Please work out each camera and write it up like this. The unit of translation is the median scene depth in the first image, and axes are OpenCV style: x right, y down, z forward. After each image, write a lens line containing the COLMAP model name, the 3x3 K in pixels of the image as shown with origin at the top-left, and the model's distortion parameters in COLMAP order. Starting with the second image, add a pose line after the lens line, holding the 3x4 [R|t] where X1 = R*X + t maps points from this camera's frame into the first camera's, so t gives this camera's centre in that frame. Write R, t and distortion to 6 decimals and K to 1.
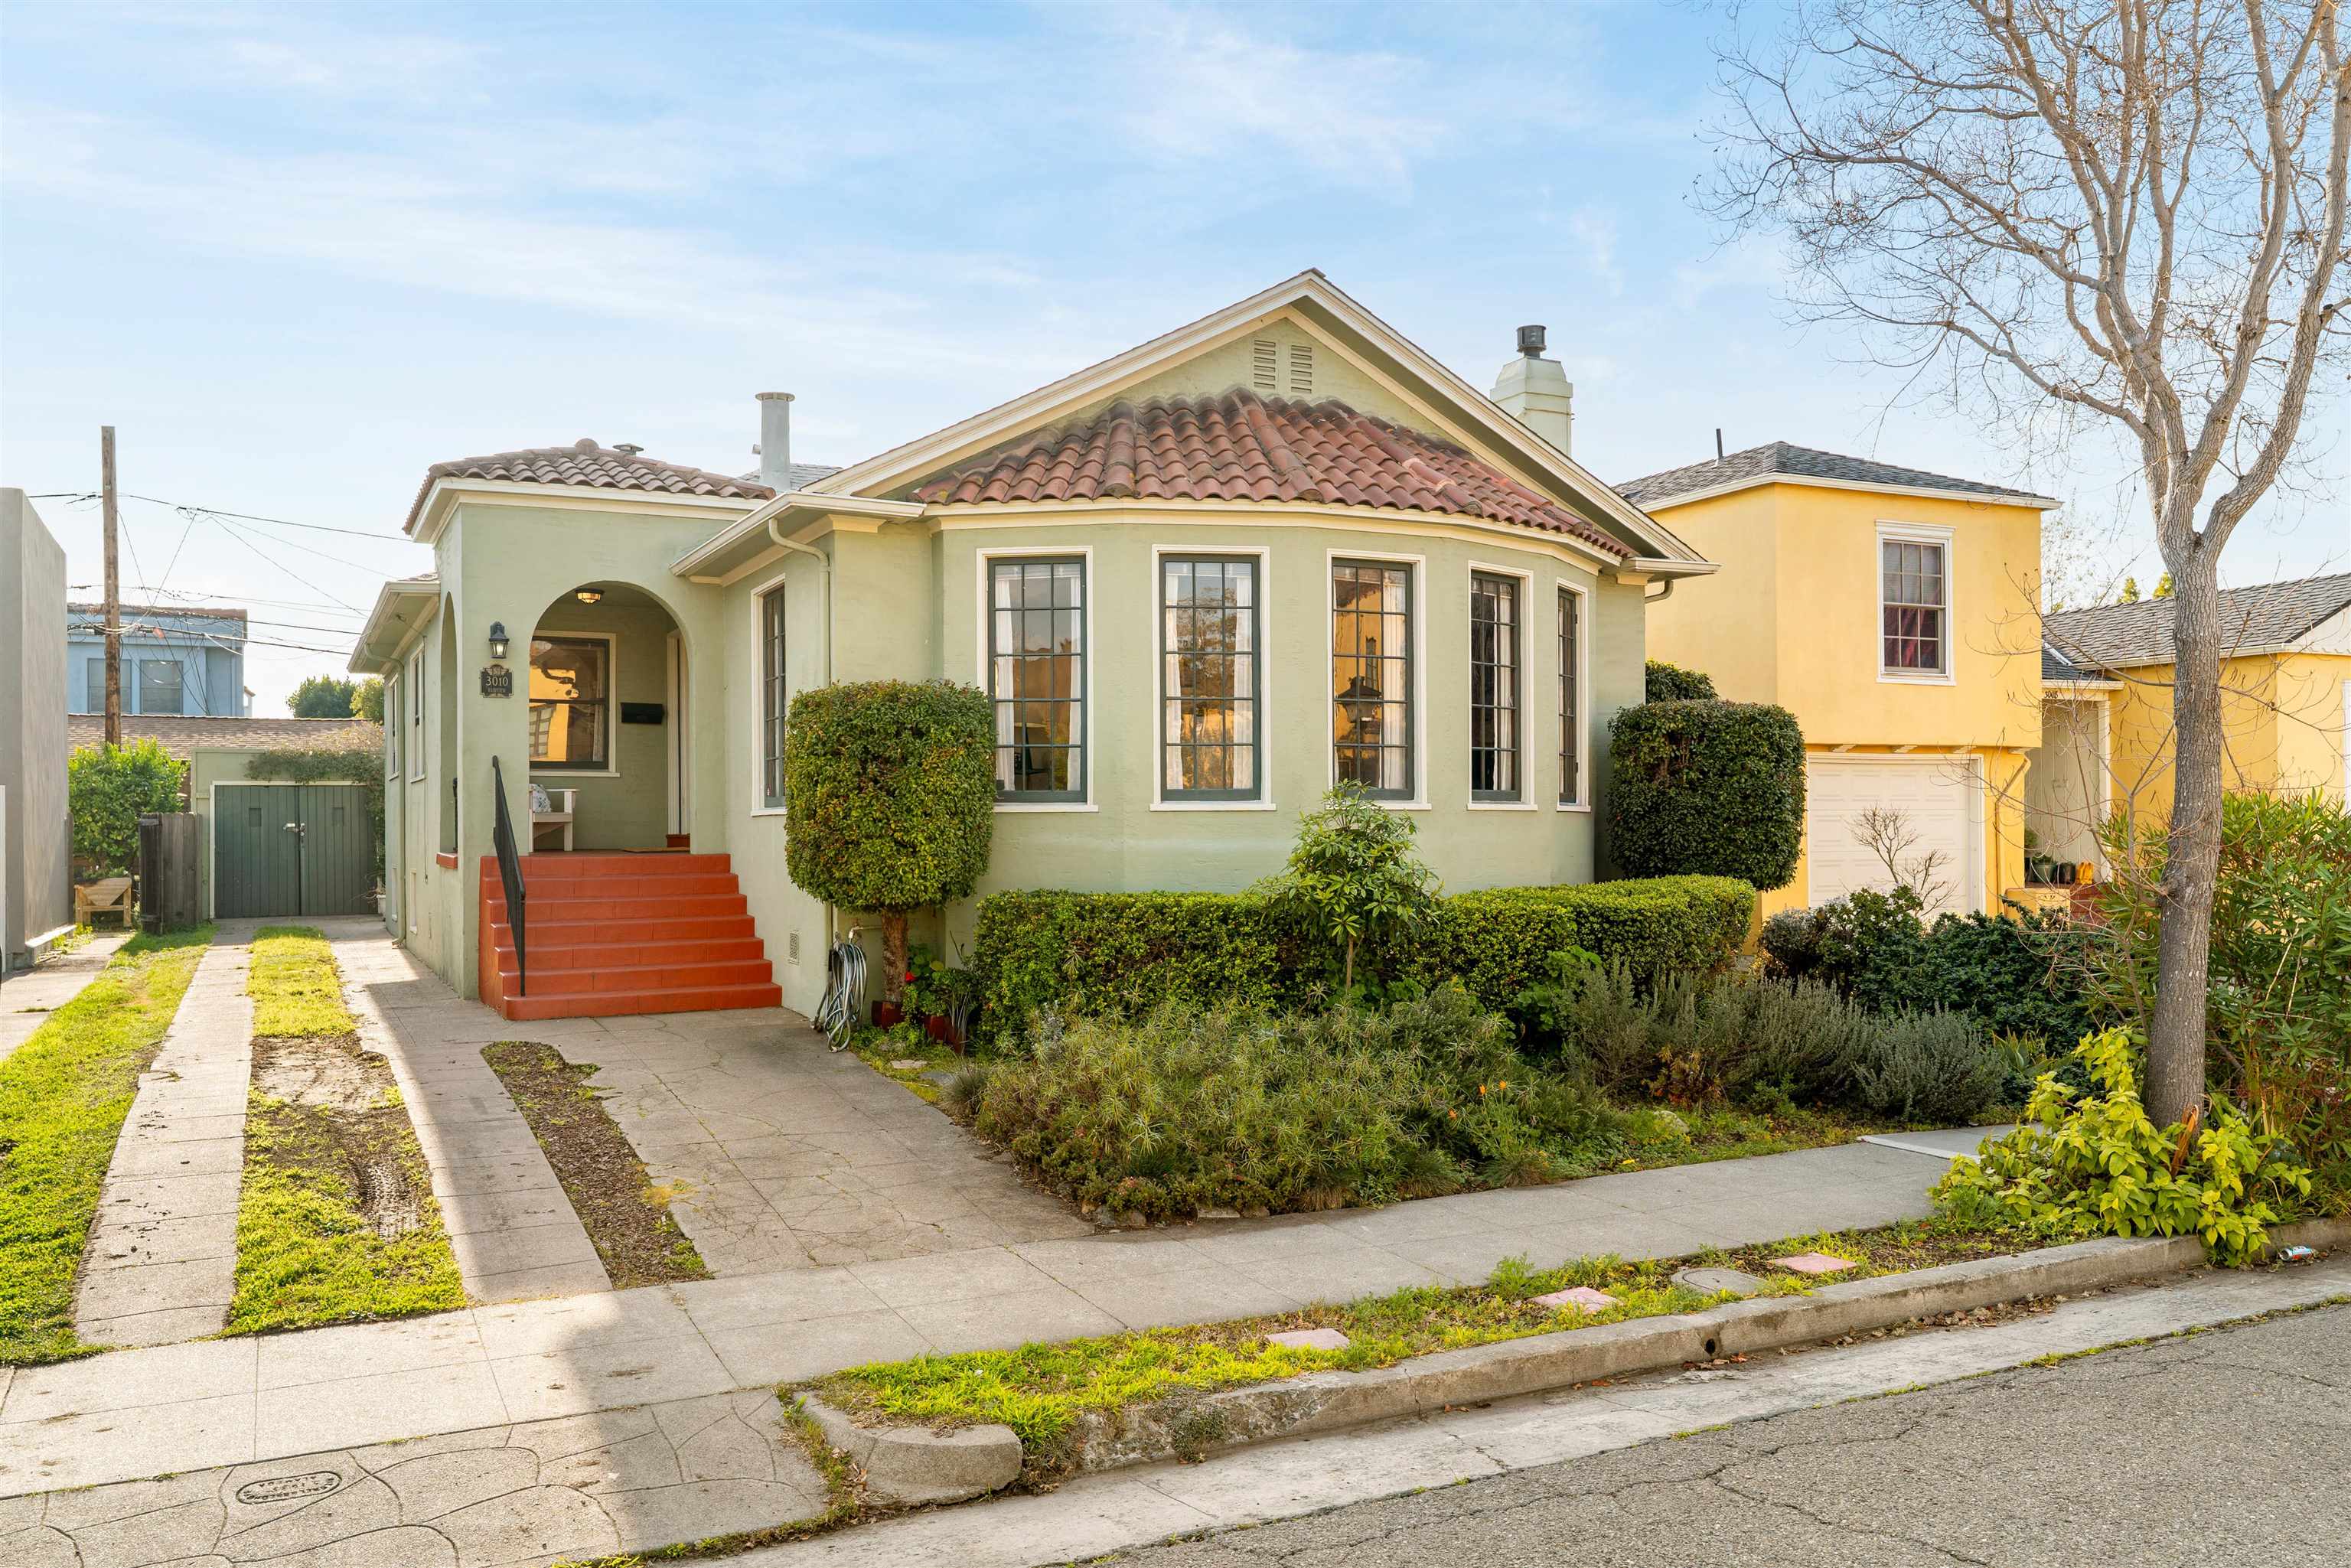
lens RADIAL K [[1866.8, 0, 1177.0], [0, 1866.8, 798.9], [0, 0, 1]] dist [0.008294, -0.004342]
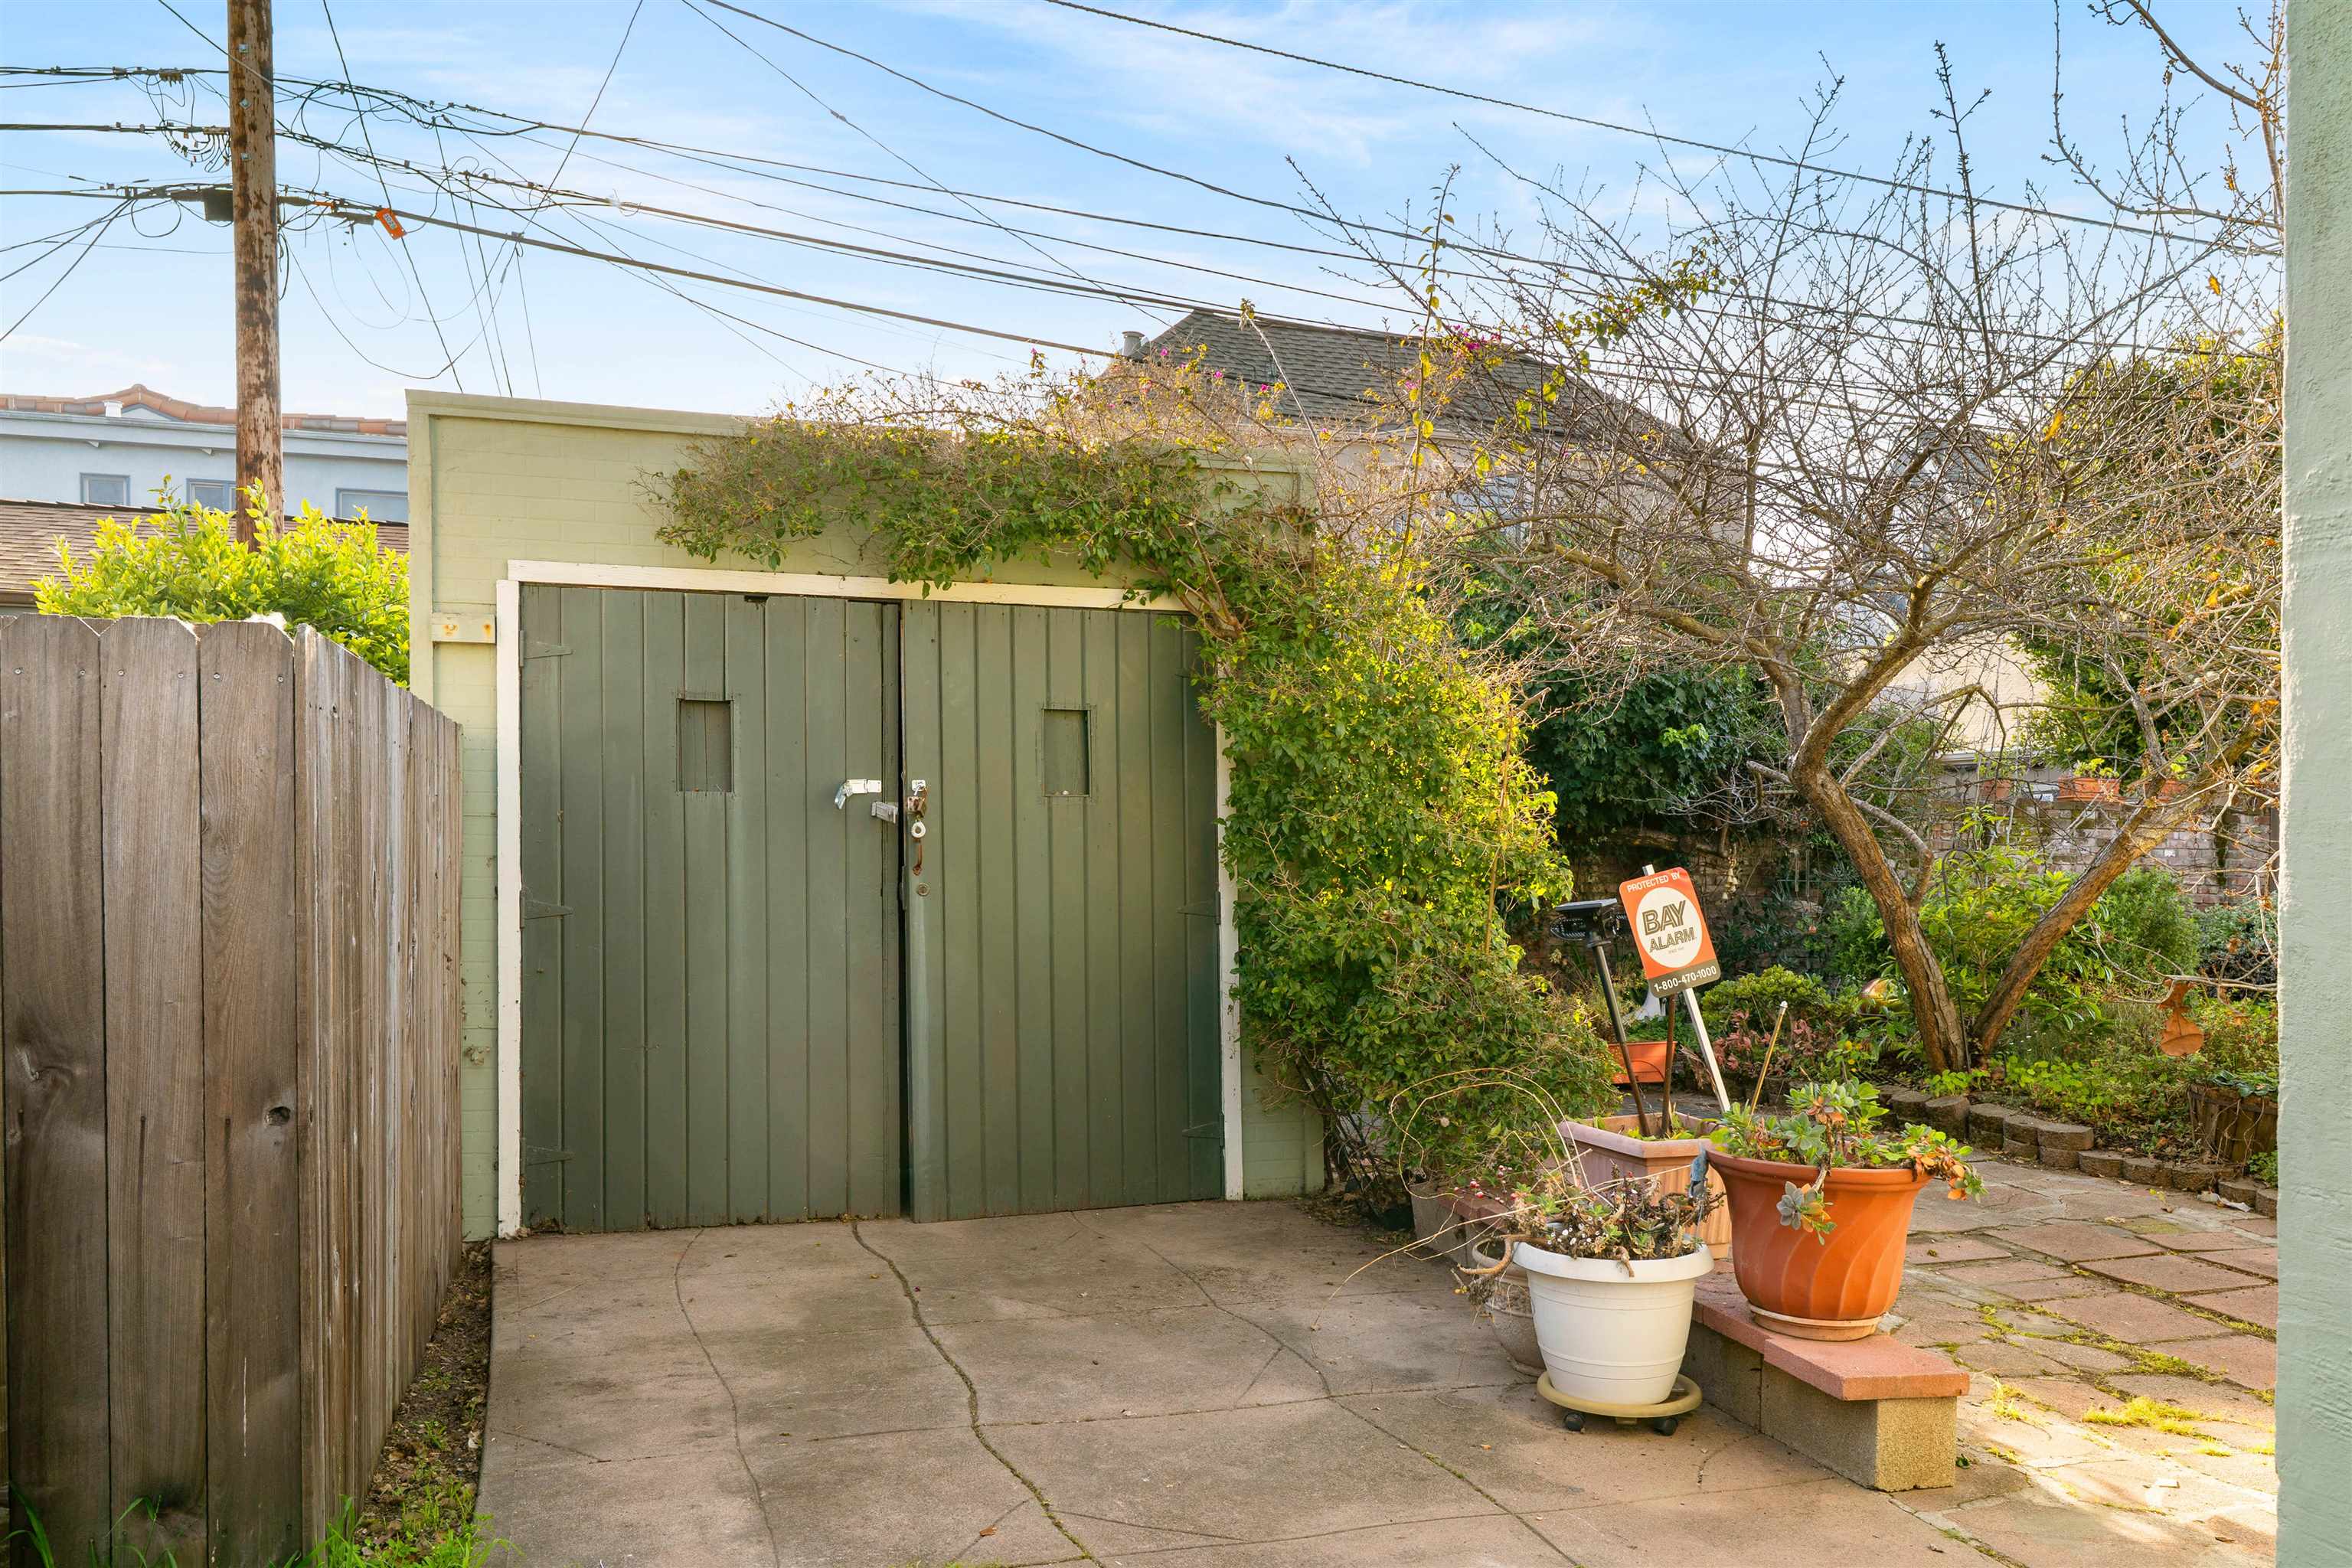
lens RADIAL K [[1867.7, 0, 1150.4], [0, 1867.7, 846.3], [0, 0, 1]] dist [0.008294, -0.004342]
pose [[0.983515, 0.006728, -0.180699, -0.872850], [-0.004551, 0.999912, 0.012457, 0.038413], [0.180767, -0.011429, 0.983460, 1.727565]]
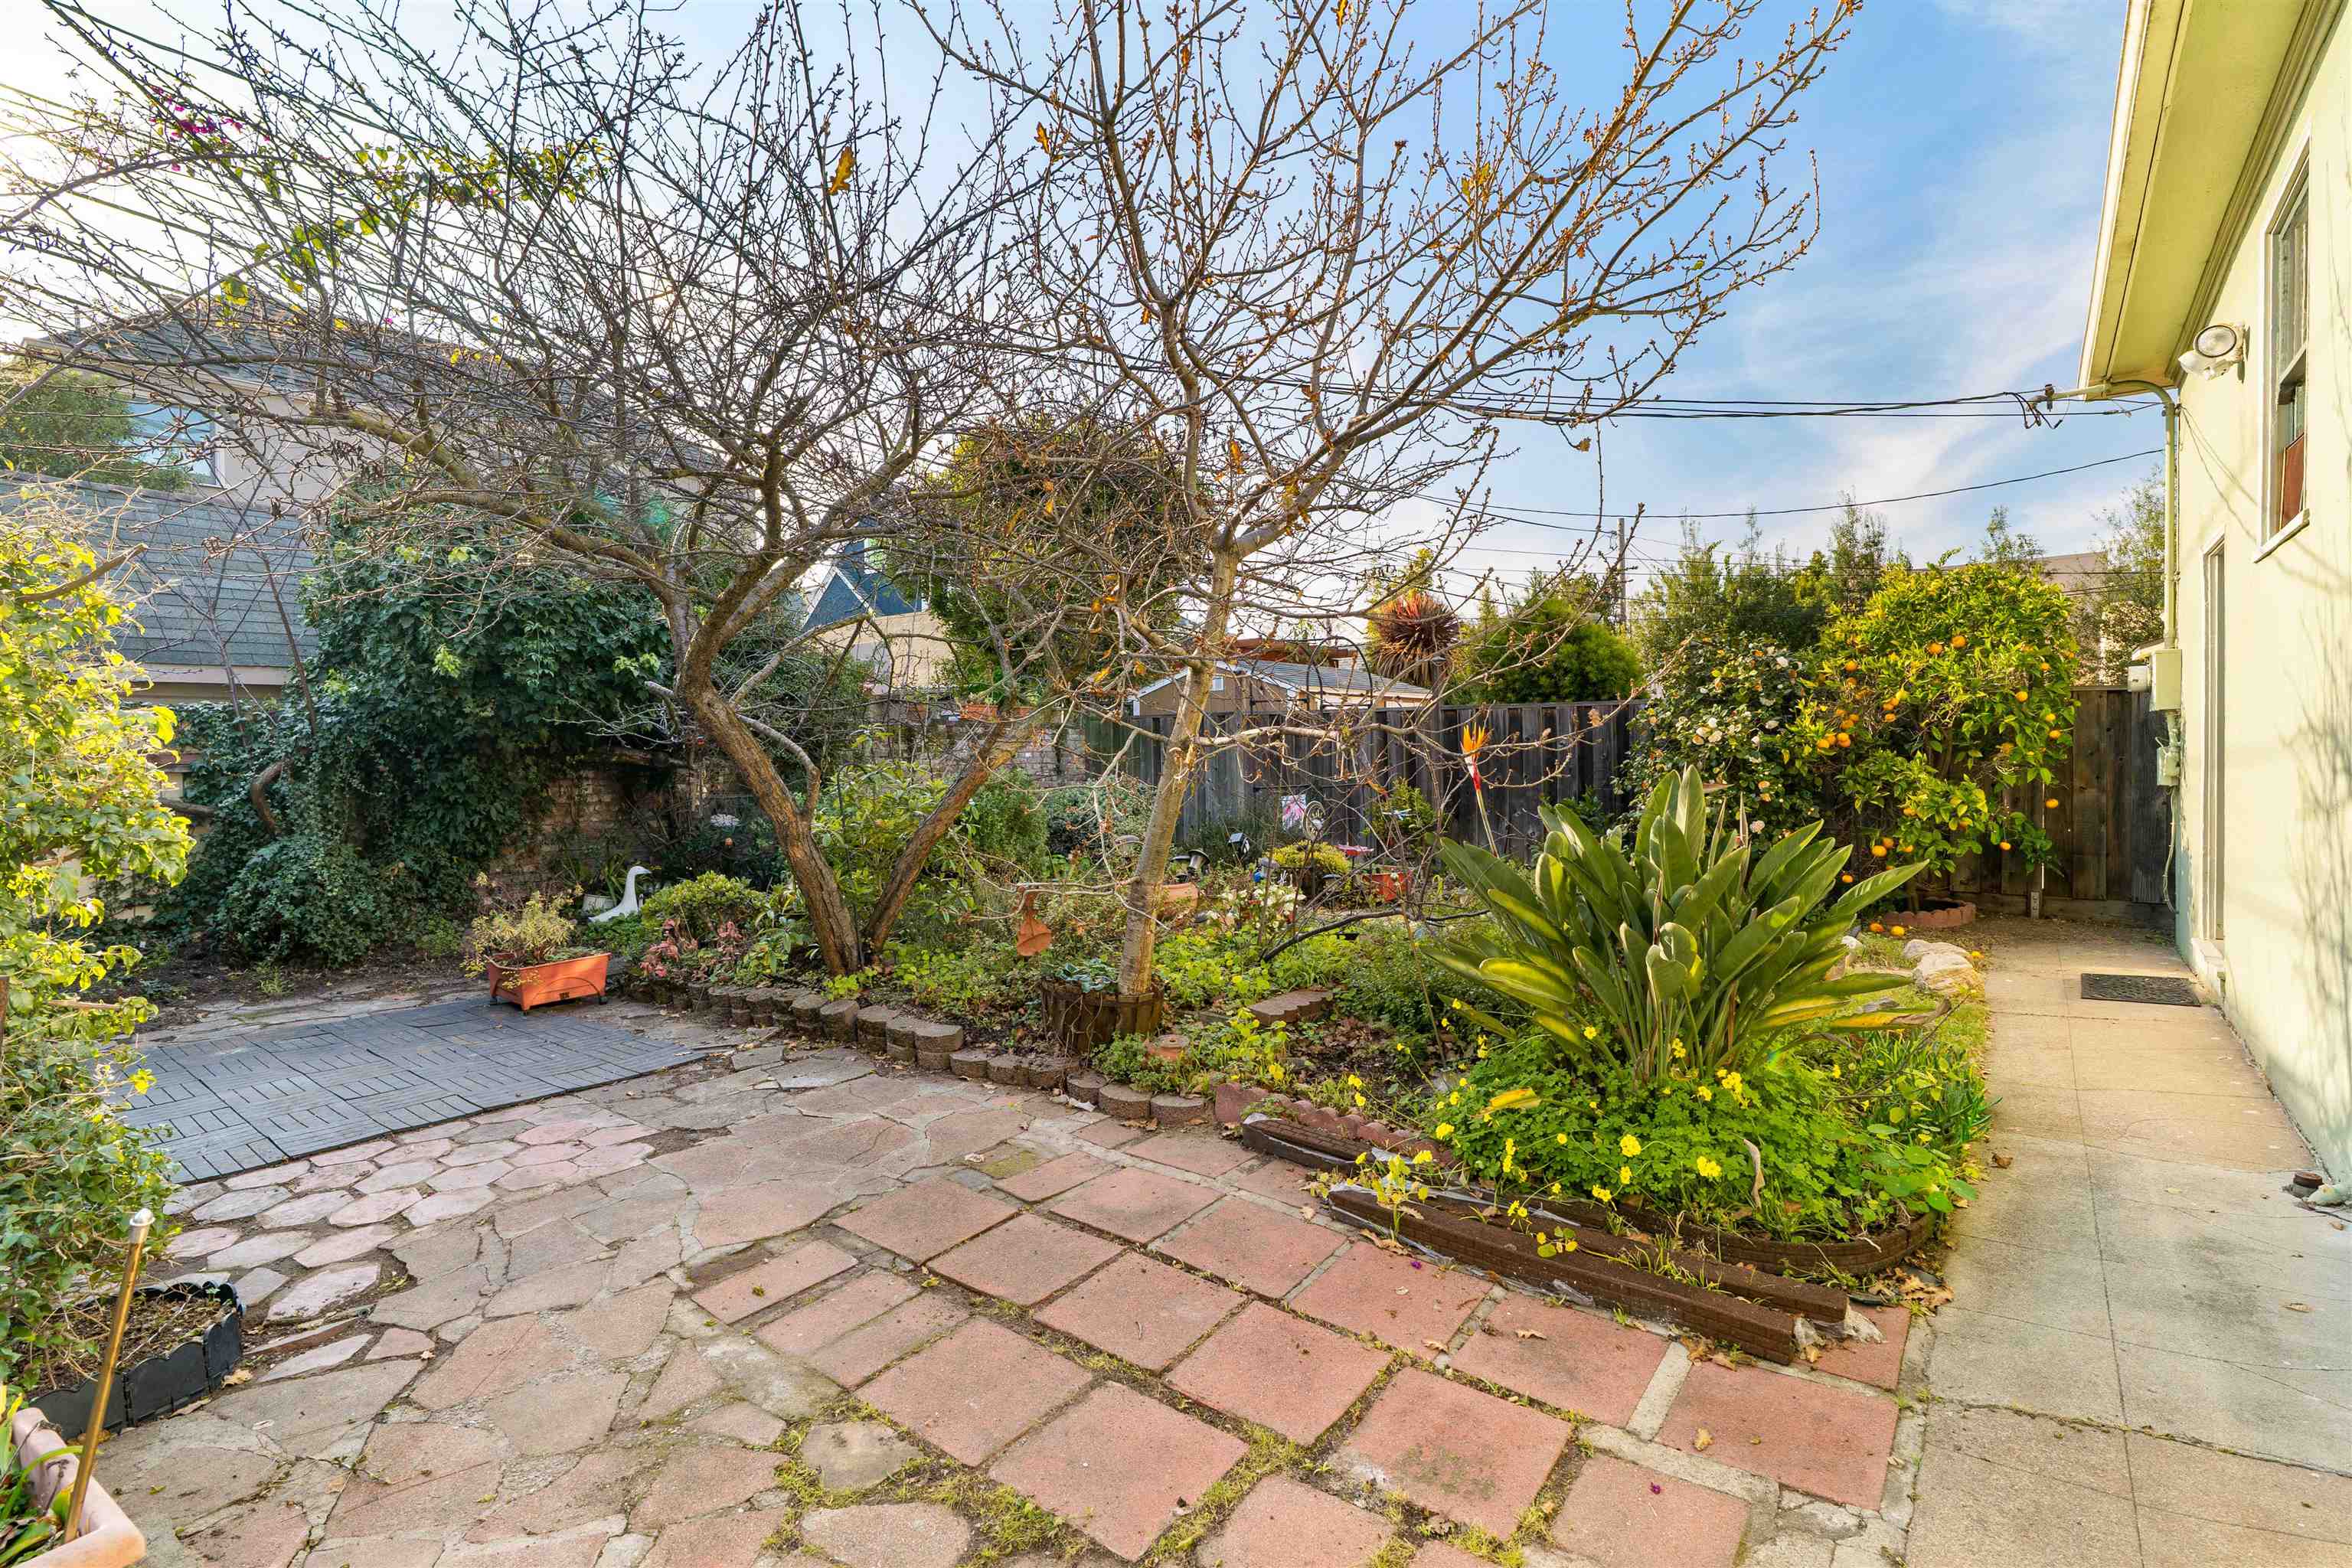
lens RADIAL K [[1069.4, 0, 1151.1], [0, 1069.4, 741.2], [0, 0, 1]] dist [-0.007648, 0.003234]
pose [[0.910009, -0.014320, 0.414342, -0.785985], [0.012593, 0.999897, 0.006900, 0.036475], [-0.414398, -0.001061, 0.910095, 1.980050]]
